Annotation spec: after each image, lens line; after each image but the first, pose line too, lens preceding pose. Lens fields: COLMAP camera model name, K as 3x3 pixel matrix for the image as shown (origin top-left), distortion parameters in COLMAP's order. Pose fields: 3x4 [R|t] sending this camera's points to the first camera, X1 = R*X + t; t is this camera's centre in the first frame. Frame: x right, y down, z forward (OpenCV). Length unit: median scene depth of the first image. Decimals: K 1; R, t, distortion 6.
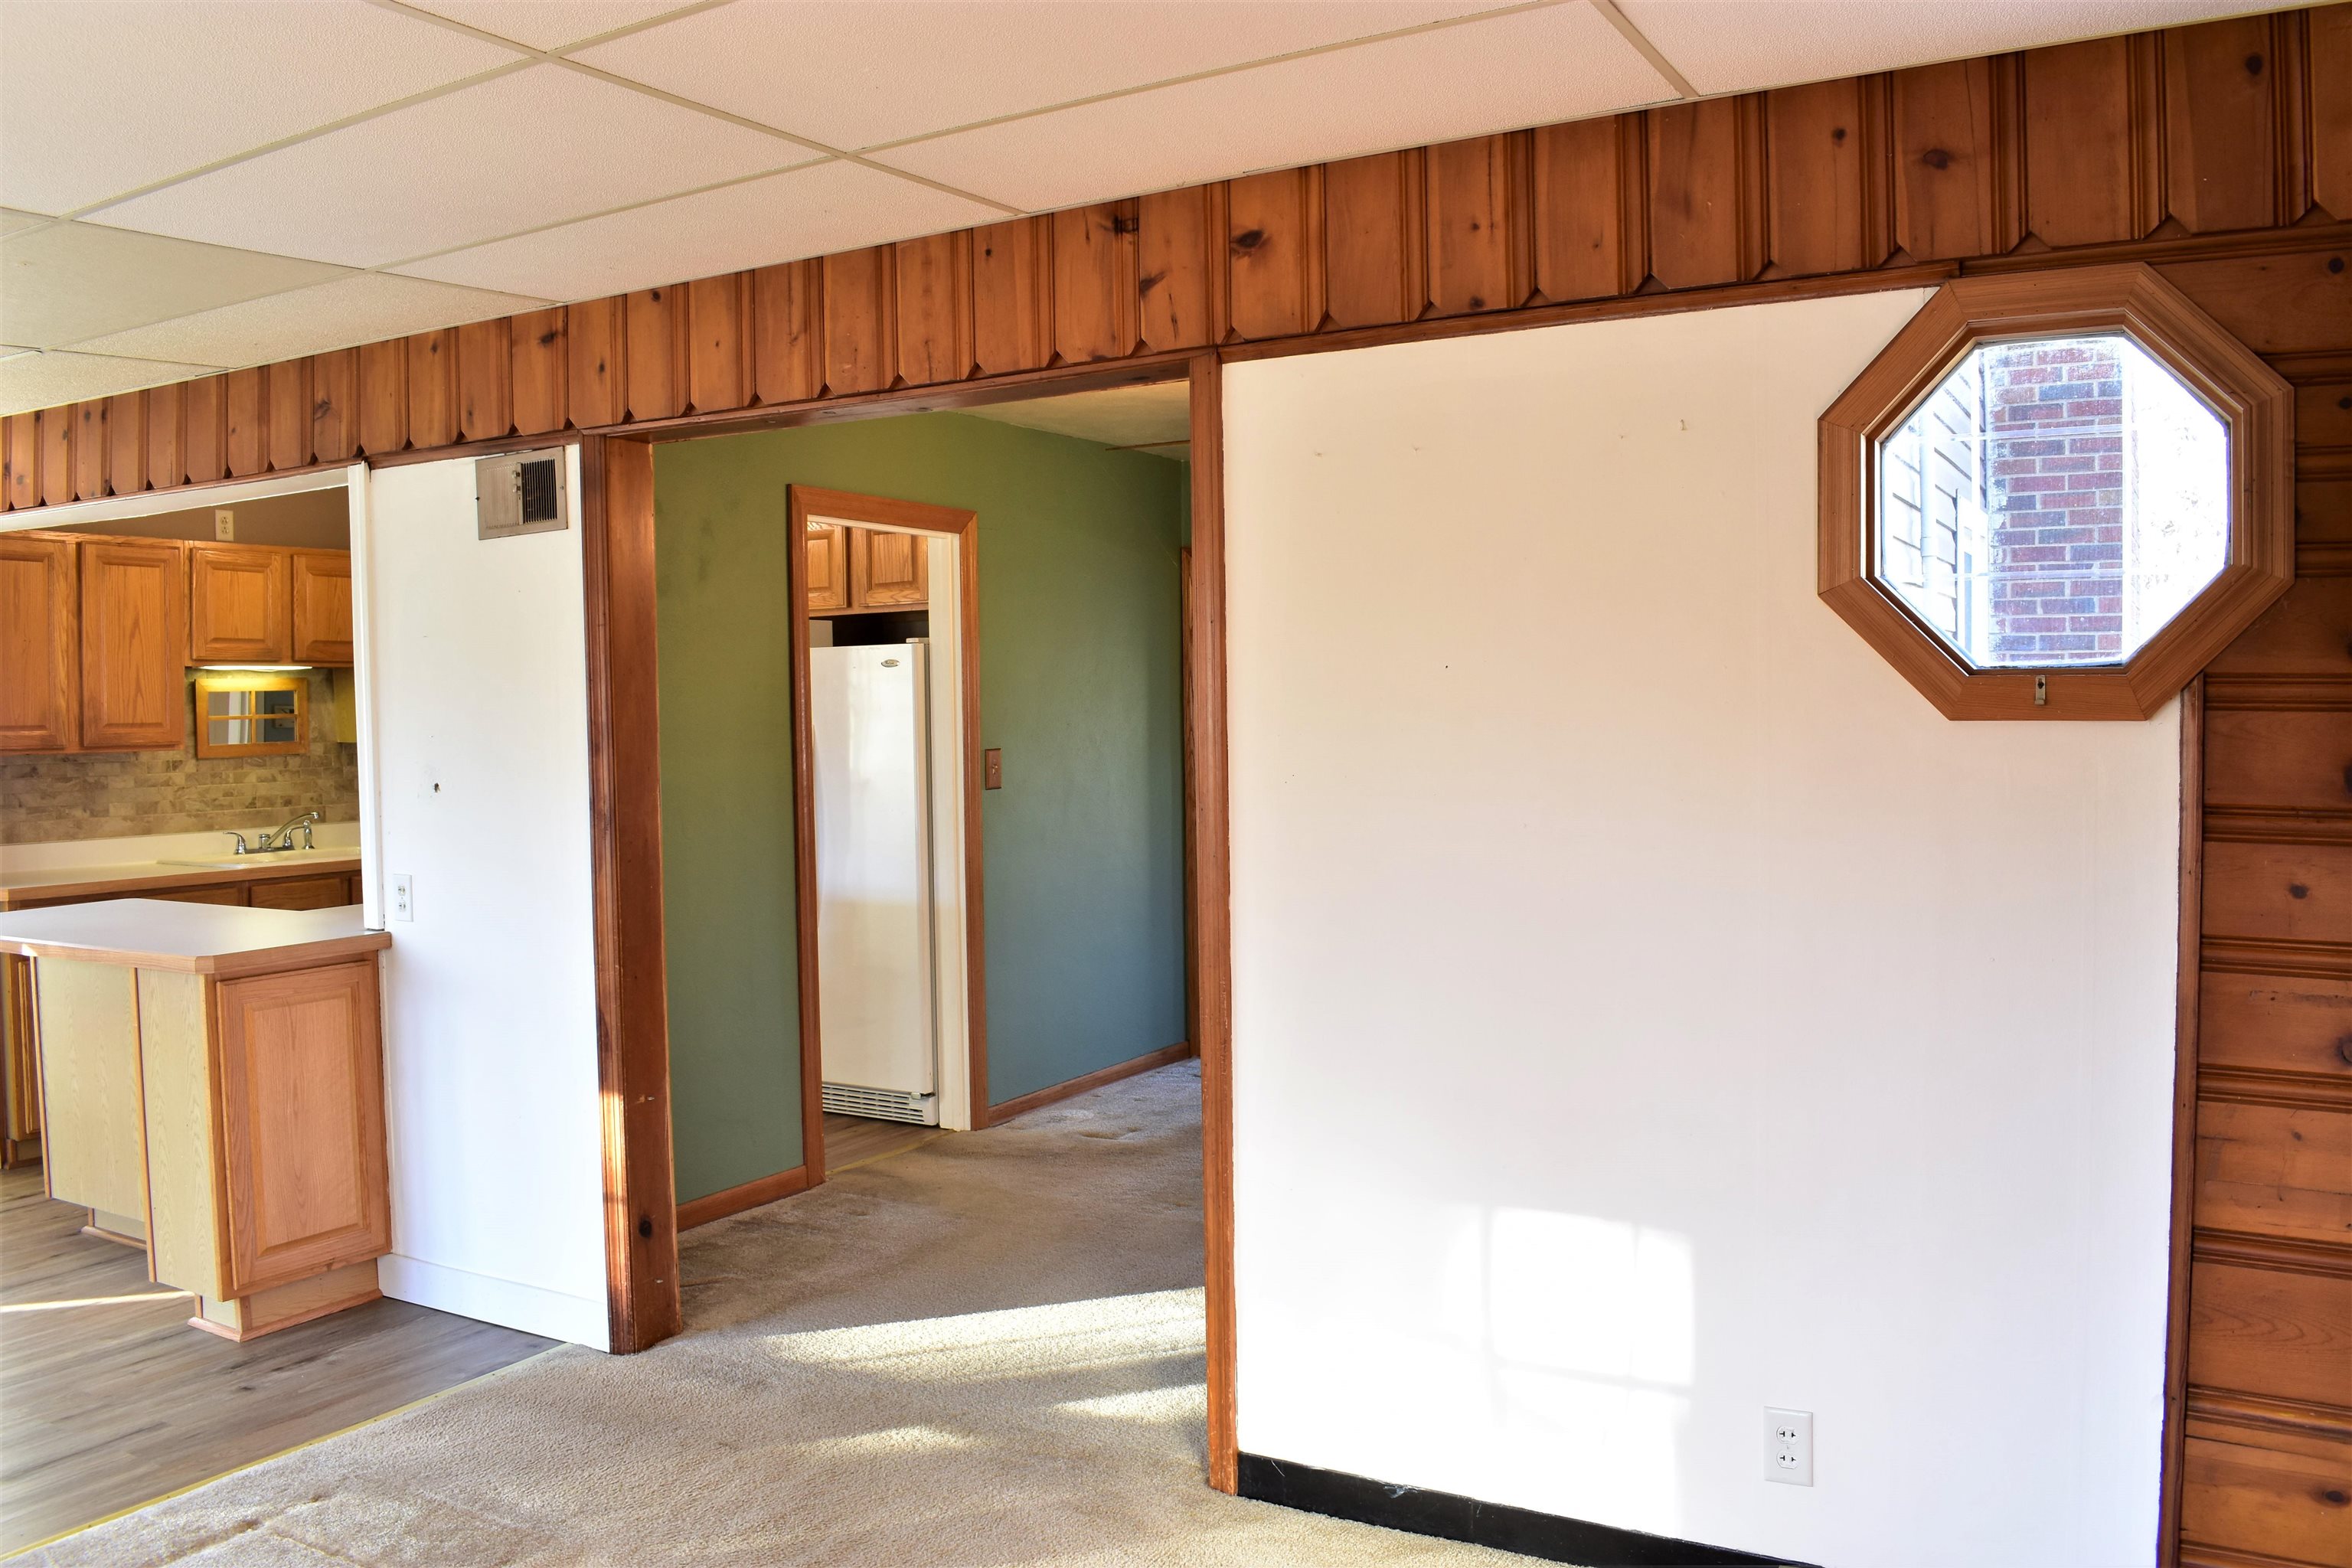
lens RADIAL K [[1856.0, 0, 1181.7], [0, 1856.0, 777.1], [0, 0, 1]] dist [-0.094873, 0.017765]
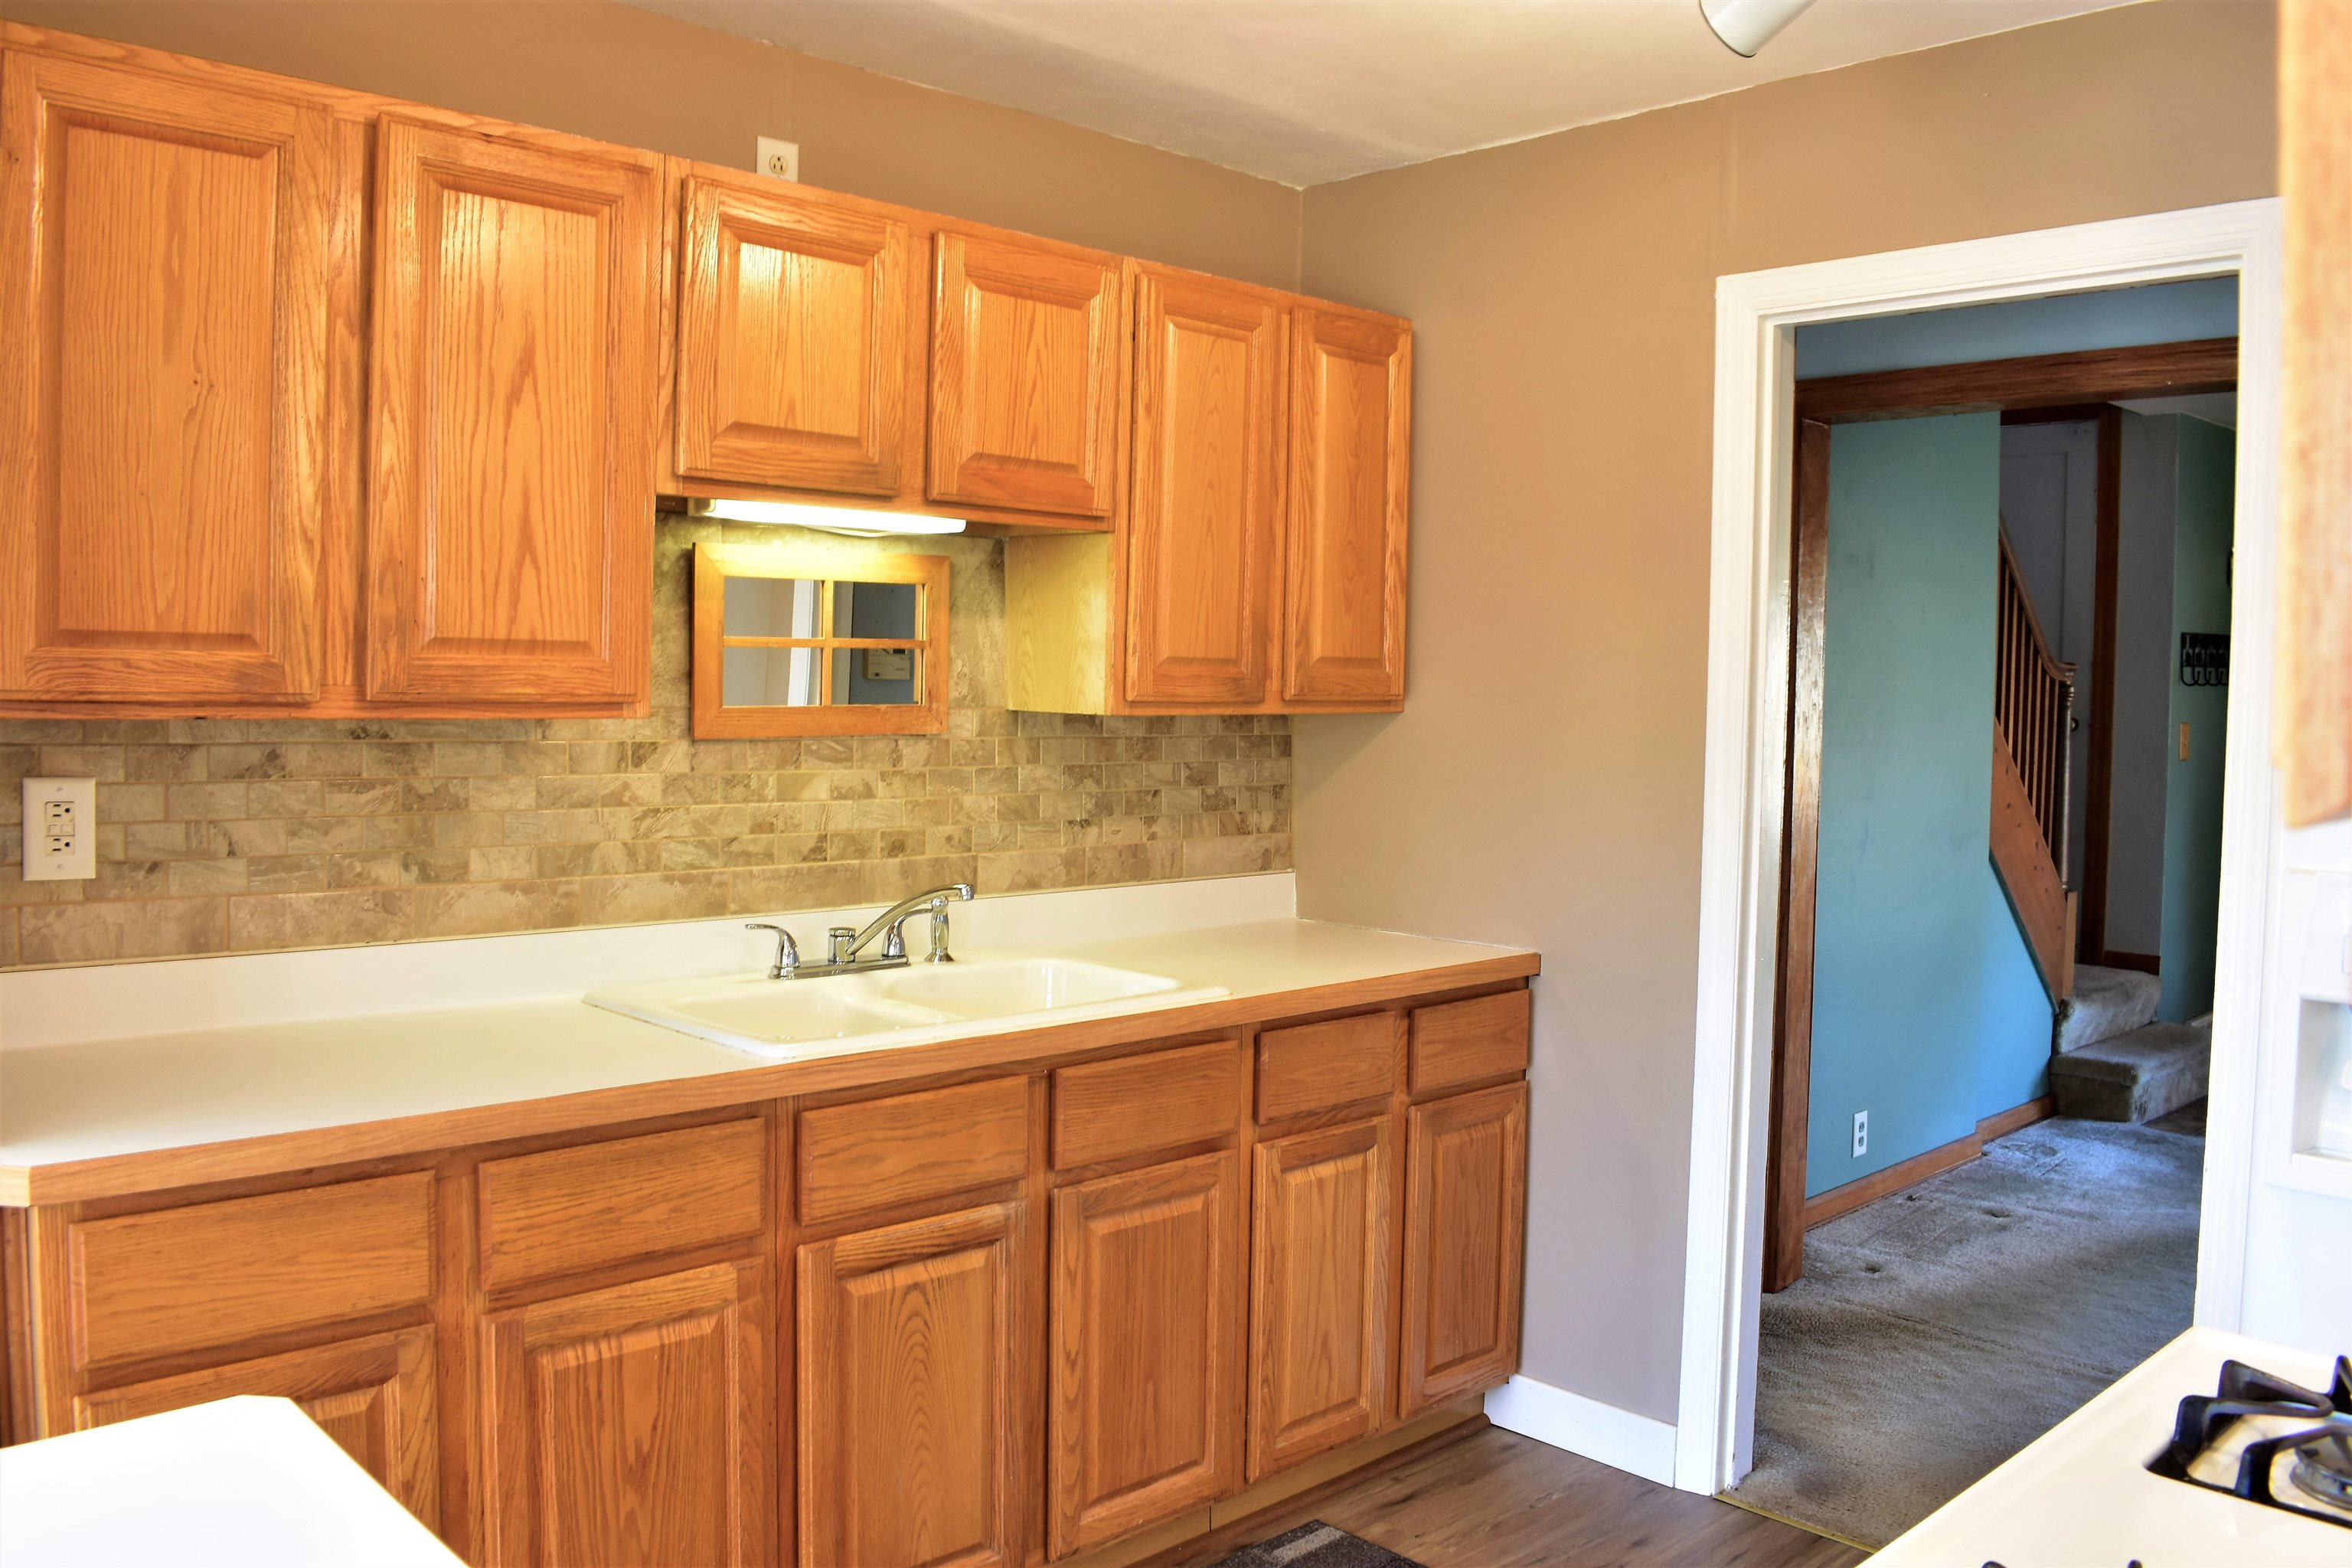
lens RADIAL K [[1856.0, 0, 1181.7], [0, 1856.0, 777.1], [0, 0, 1]] dist [-0.094873, 0.017765]
pose [[0.957526, 0.041509, -0.285345, -0.322038], [-0.038973, 0.999134, 0.014563, -0.012078], [0.285702, -0.002824, 0.958314, 0.636116]]
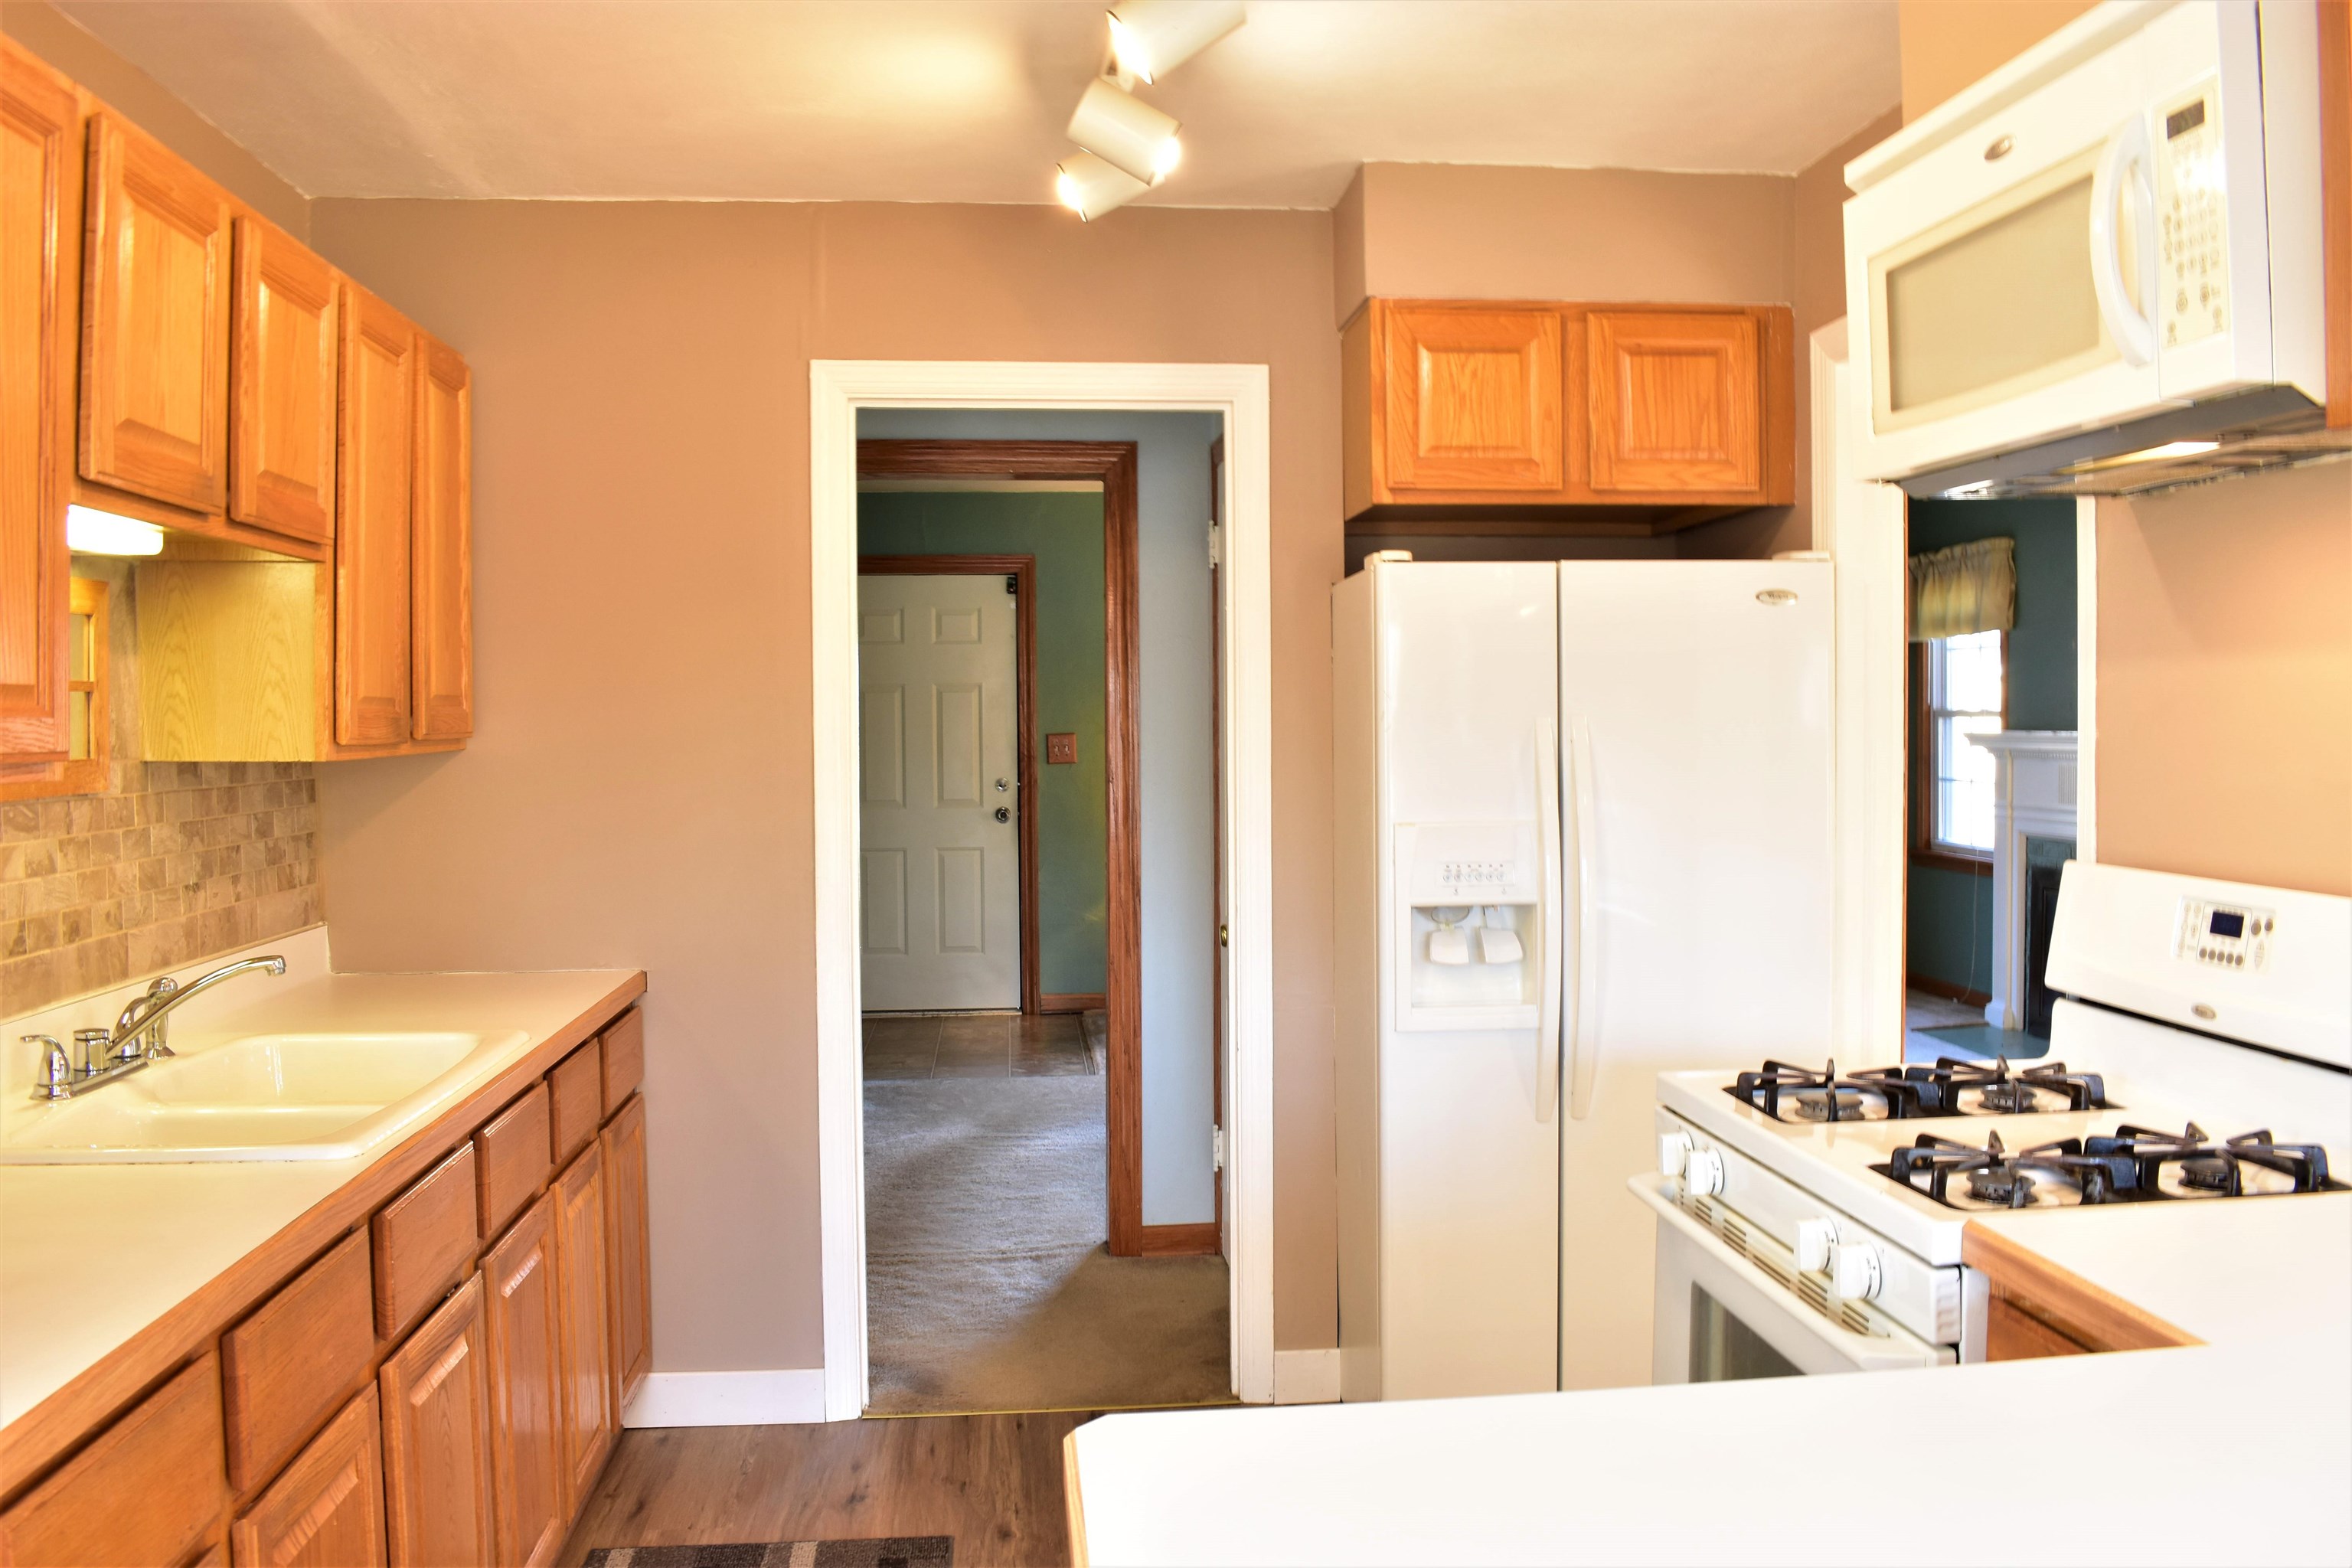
lens RADIAL K [[1856.0, 0, 1181.7], [0, 1856.0, 777.1], [0, 0, 1]] dist [-0.094873, 0.017765]
pose [[0.815634, -0.012554, 0.578431, -0.546507], [0.021662, 0.999726, -0.008848, -0.008614], [-0.578162, 0.019747, 0.815683, 0.622110]]
